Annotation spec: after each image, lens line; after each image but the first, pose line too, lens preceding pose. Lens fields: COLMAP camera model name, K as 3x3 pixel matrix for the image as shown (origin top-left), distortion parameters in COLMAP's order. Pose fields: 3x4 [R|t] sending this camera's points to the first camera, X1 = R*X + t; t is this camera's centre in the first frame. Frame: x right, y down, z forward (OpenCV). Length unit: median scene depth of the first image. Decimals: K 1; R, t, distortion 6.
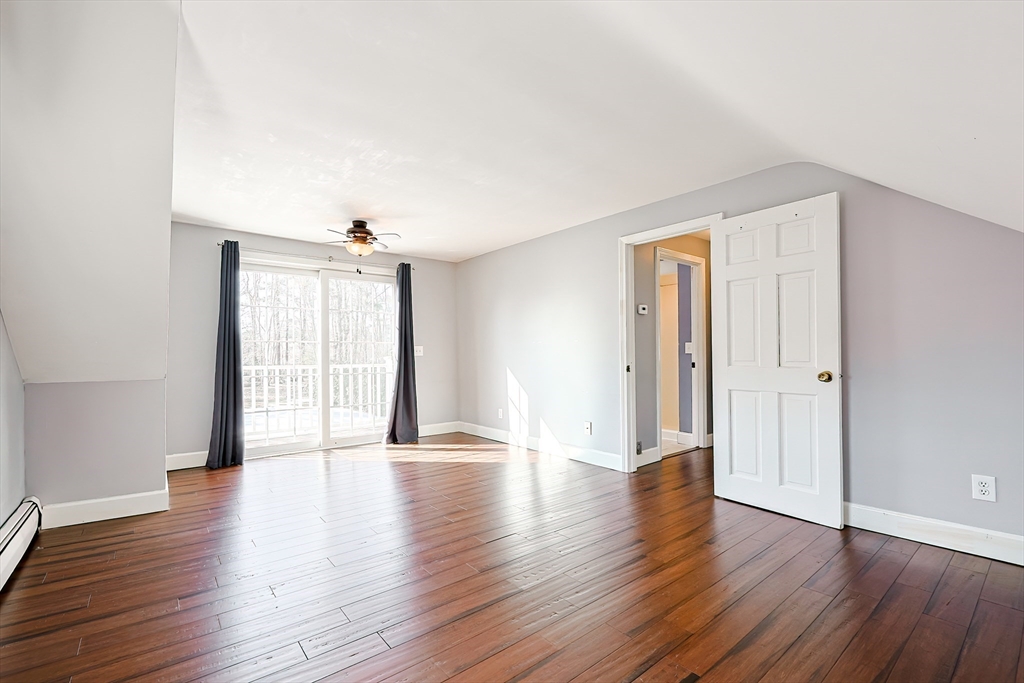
lens RADIAL K [[433.0, 0, 513.1], [0, 433.0, 349.0], [0, 0, 1]] dist [0.005866, -0.000891]
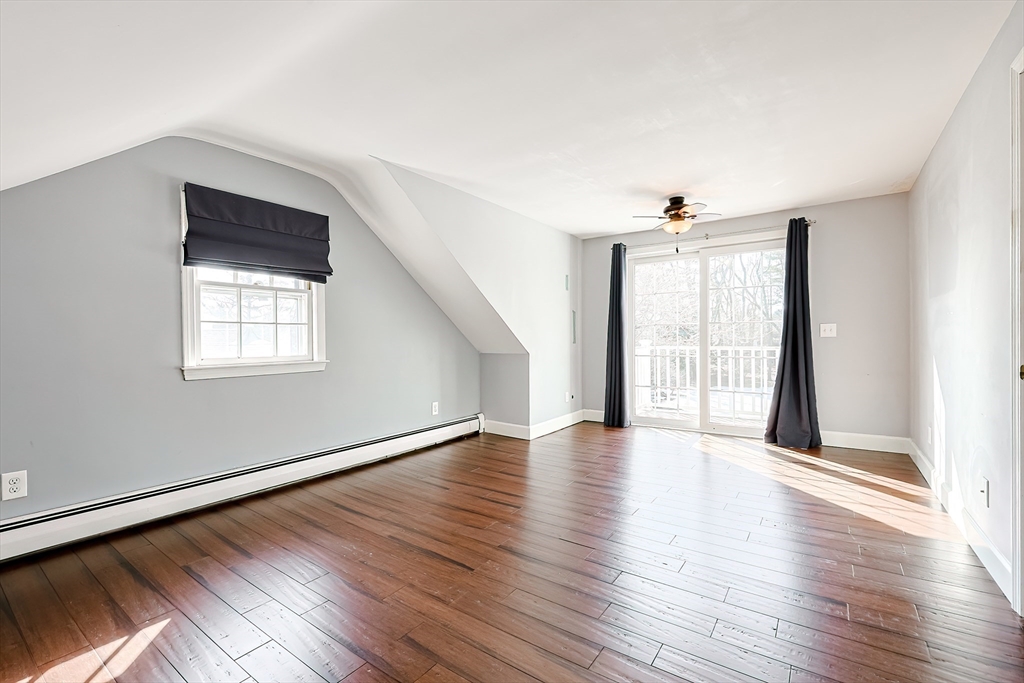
lens RADIAL K [[433.0, 0, 510.9], [0, 433.0, 343.9], [0, 0, 1]] dist [0.005866, -0.000891]
pose [[0.310001, 0.011214, -0.950670, 0.377550], [0.020949, 0.999607, 0.018623, 0.003335], [0.950505, -0.025689, 0.309645, 0.293836]]
